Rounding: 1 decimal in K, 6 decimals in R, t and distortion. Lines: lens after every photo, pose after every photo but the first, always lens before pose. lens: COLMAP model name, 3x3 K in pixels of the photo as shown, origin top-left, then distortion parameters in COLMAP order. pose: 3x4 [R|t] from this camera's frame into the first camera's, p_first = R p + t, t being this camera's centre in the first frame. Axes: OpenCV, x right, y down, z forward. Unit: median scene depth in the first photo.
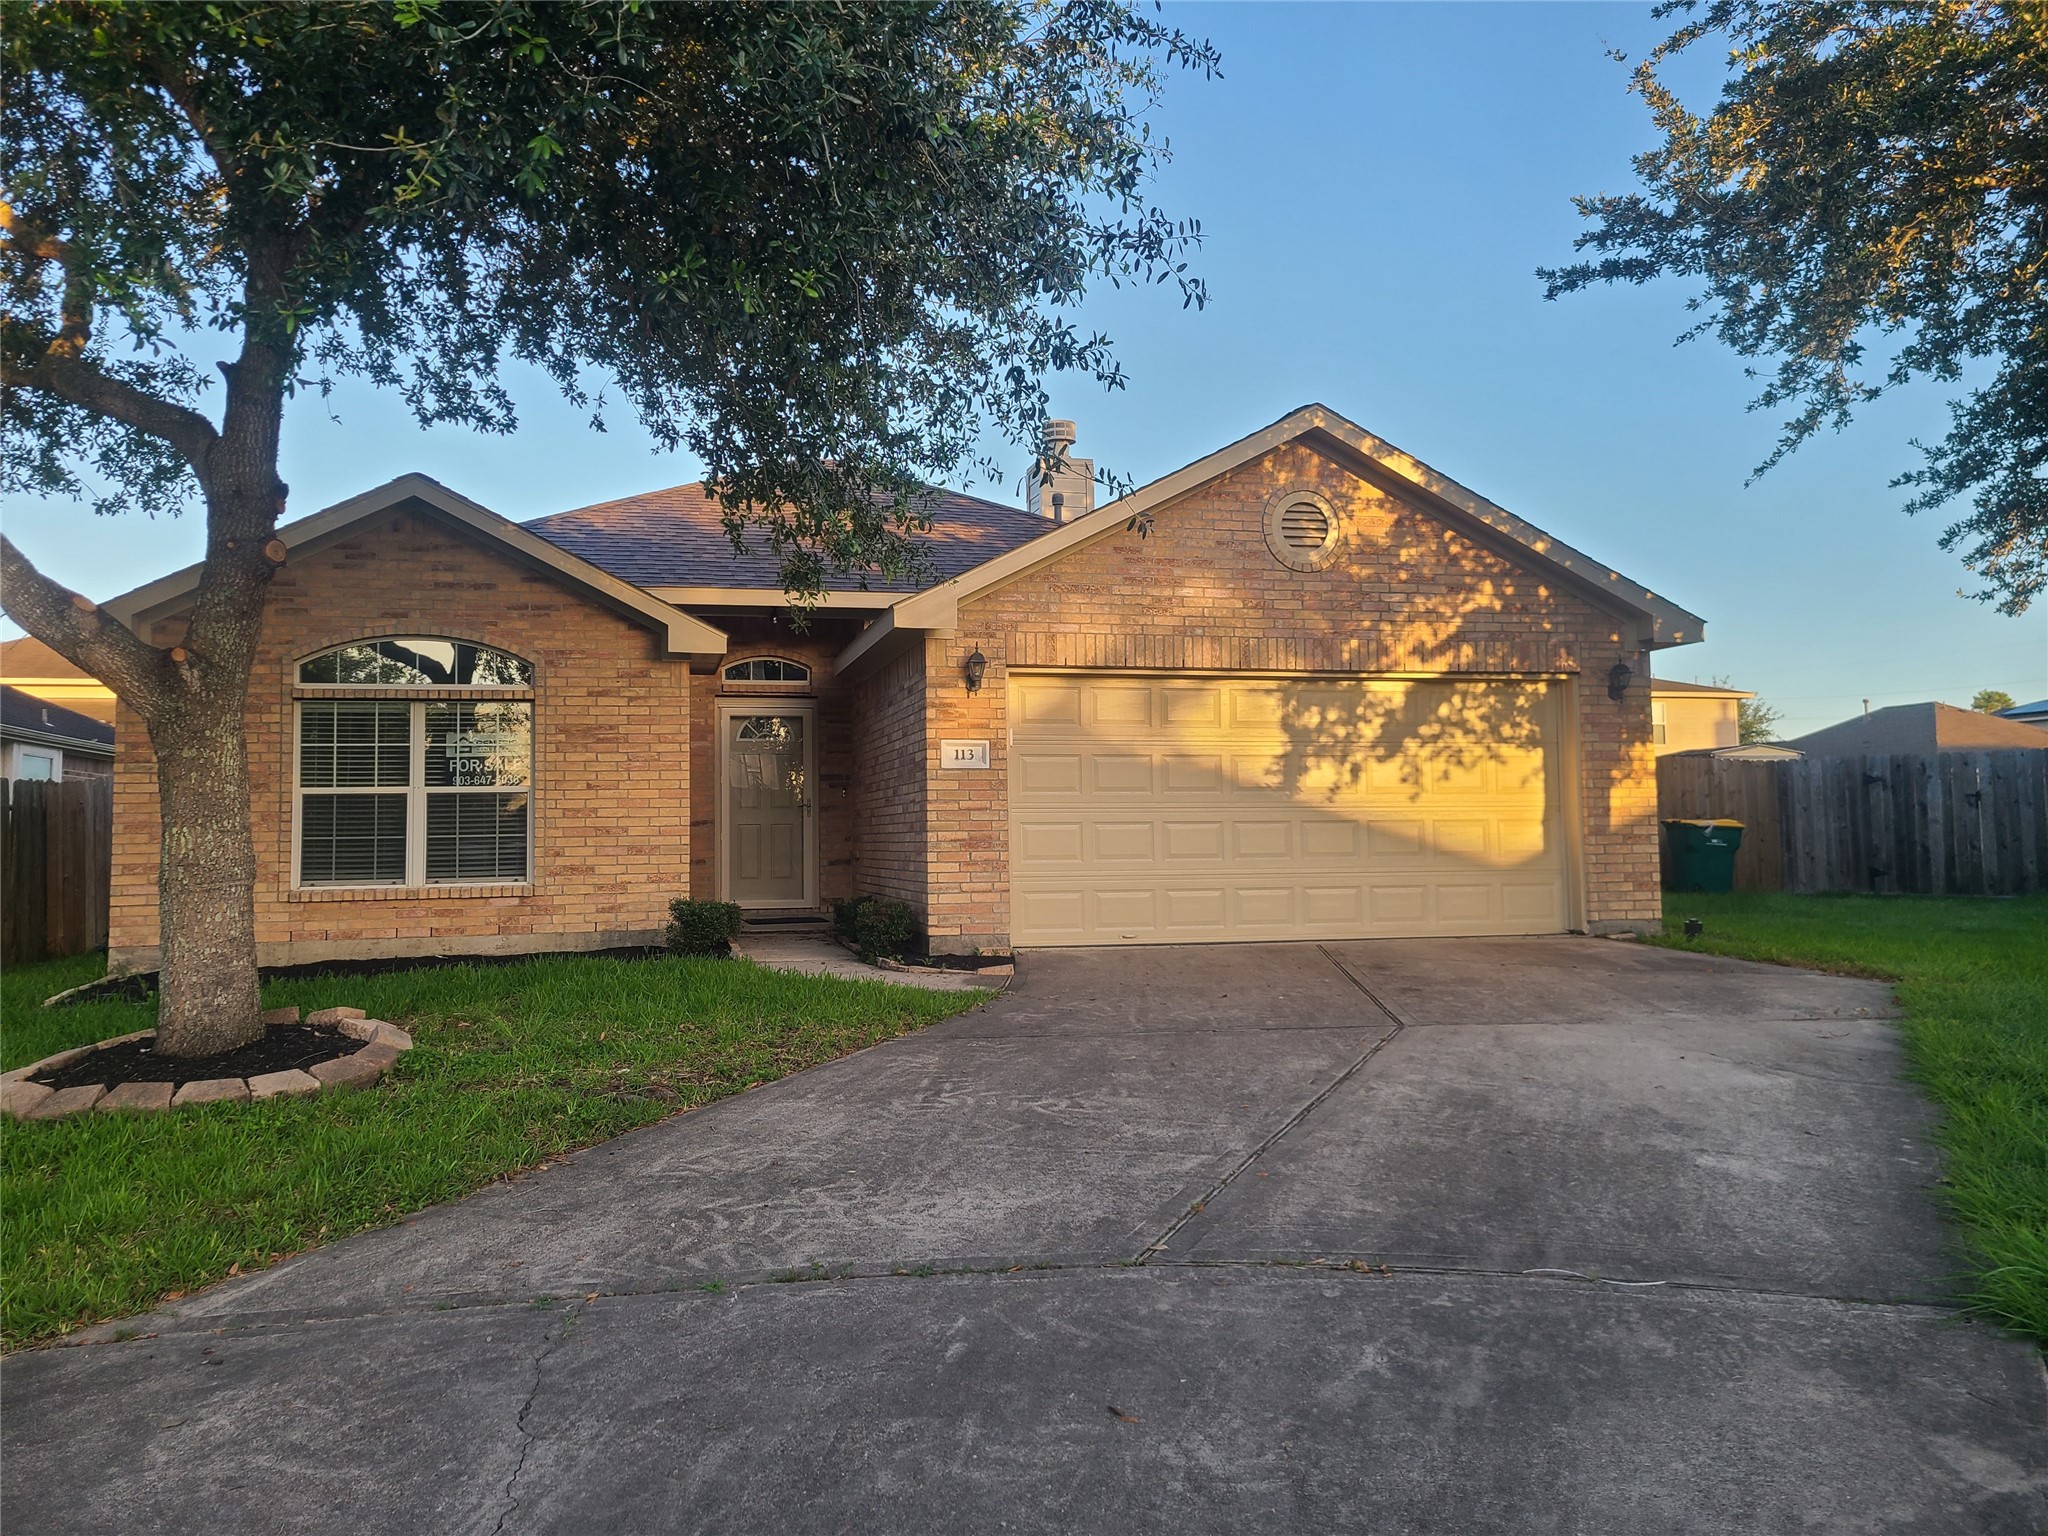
lens RADIAL K [[1553.0, 0, 971.0], [0, 1553.0, 748.9], [0, 0, 1]] dist [0.063684, -0.047015]
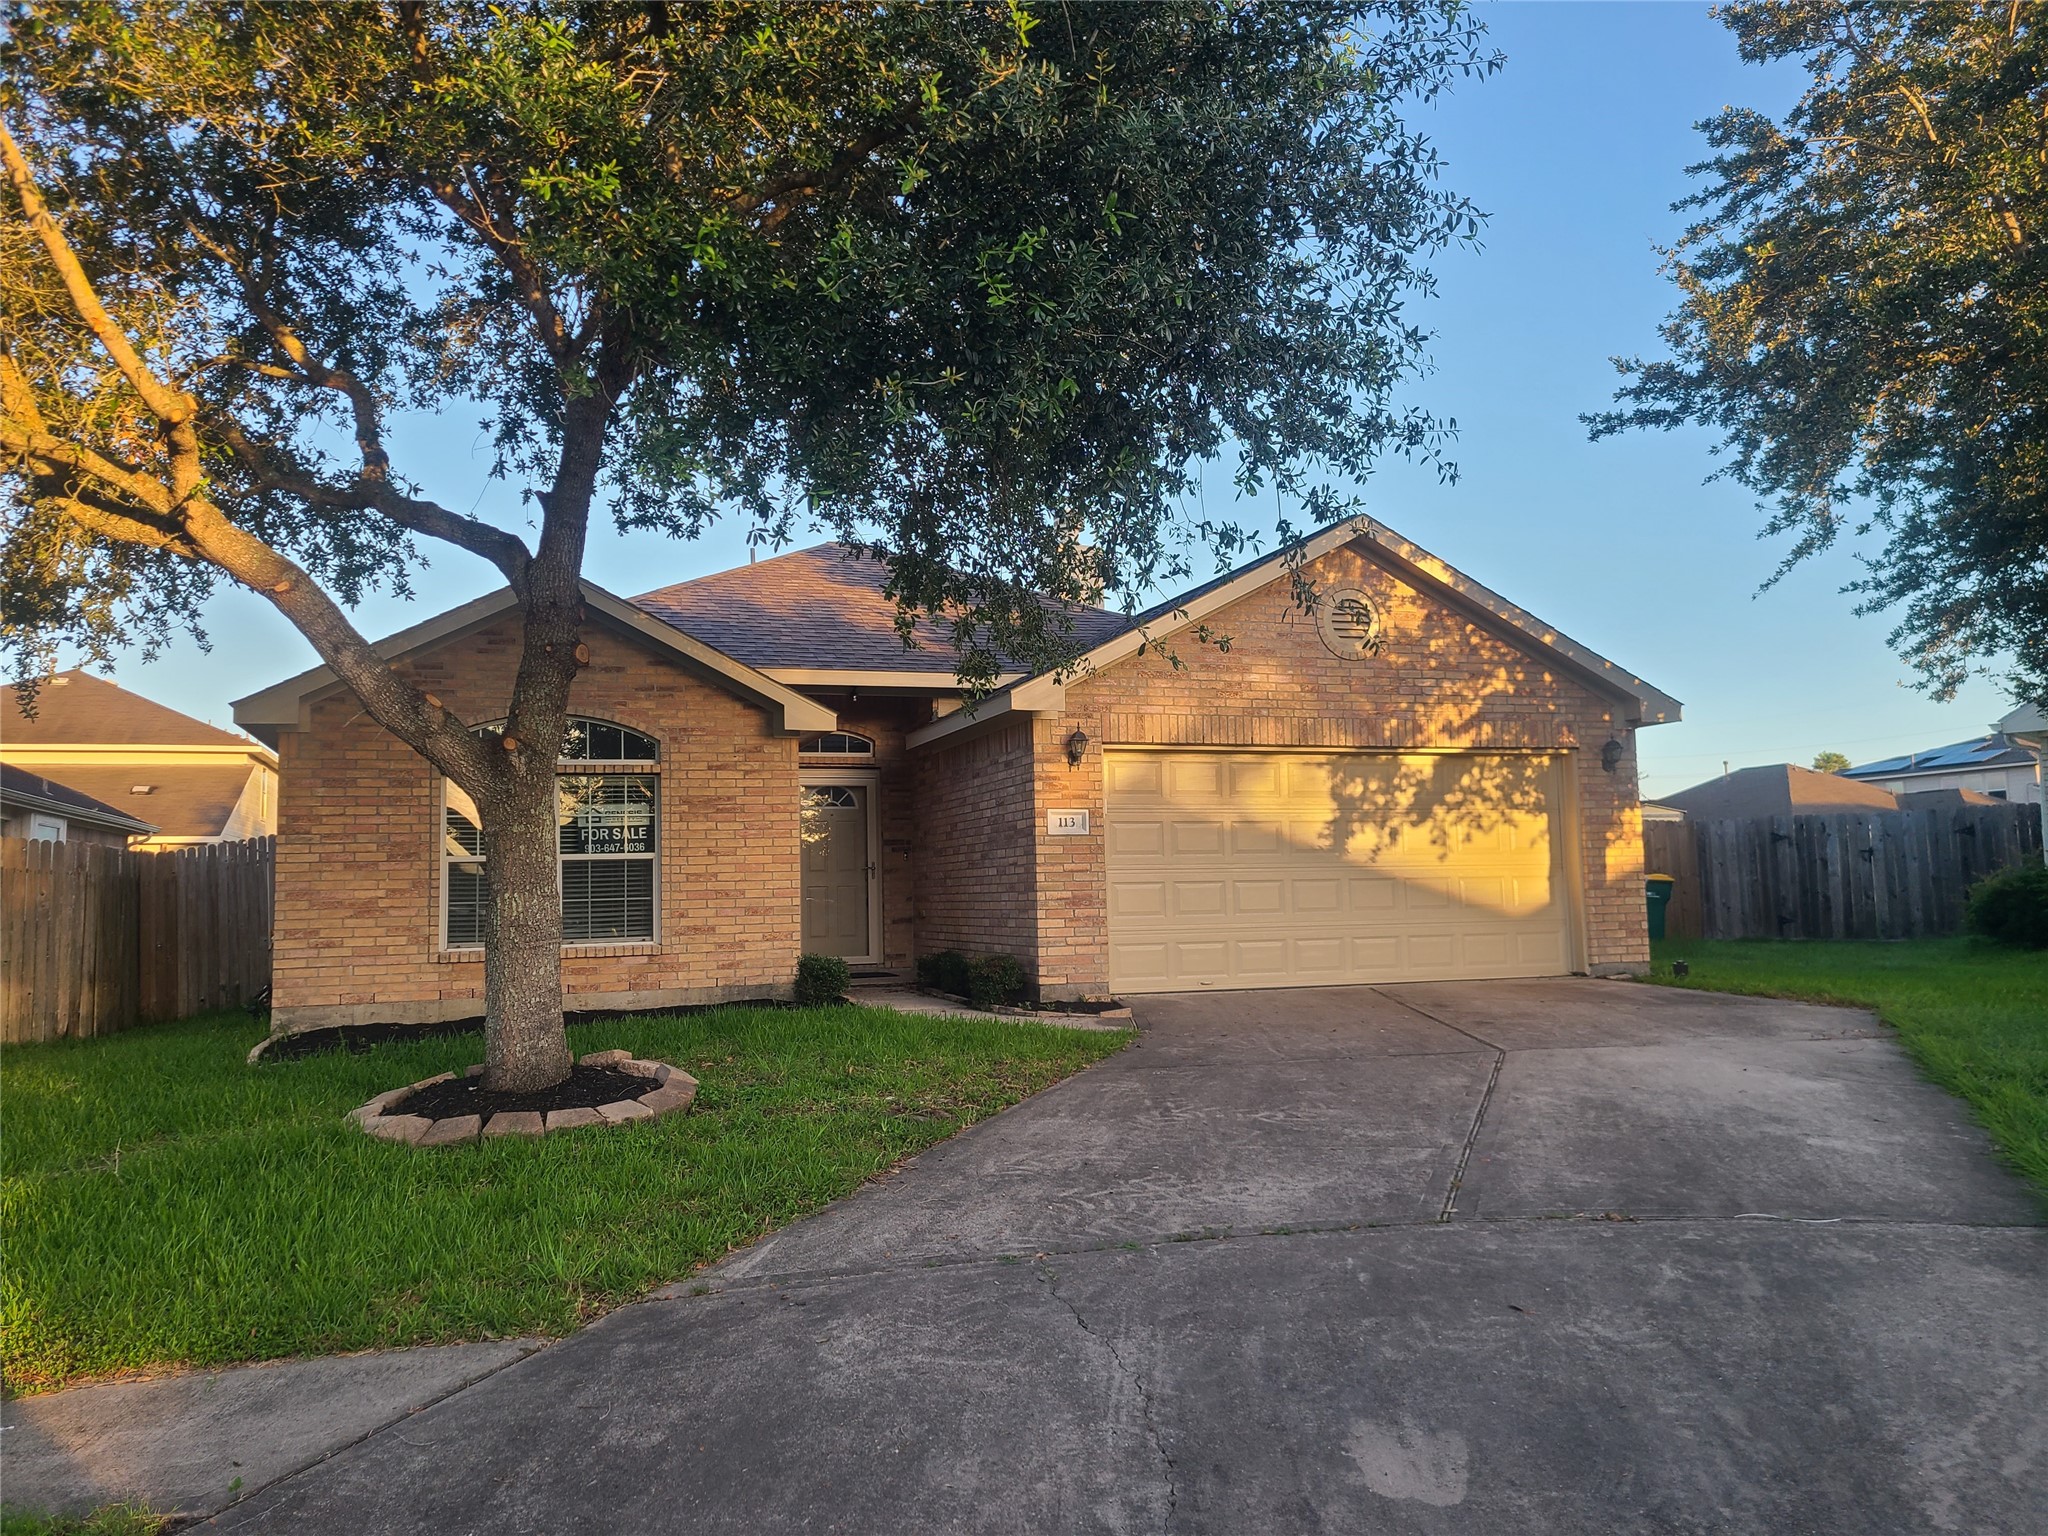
lens RADIAL K [[1553.0, 0, 1007.8], [0, 1553.0, 770.1], [0, 0, 1]] dist [0.063684, -0.047015]
pose [[0.994999, -0.001963, 0.099867, -0.161013], [0.004407, 0.999696, -0.024259, -0.006945], [-0.099789, 0.024578, 0.994705, -0.113734]]
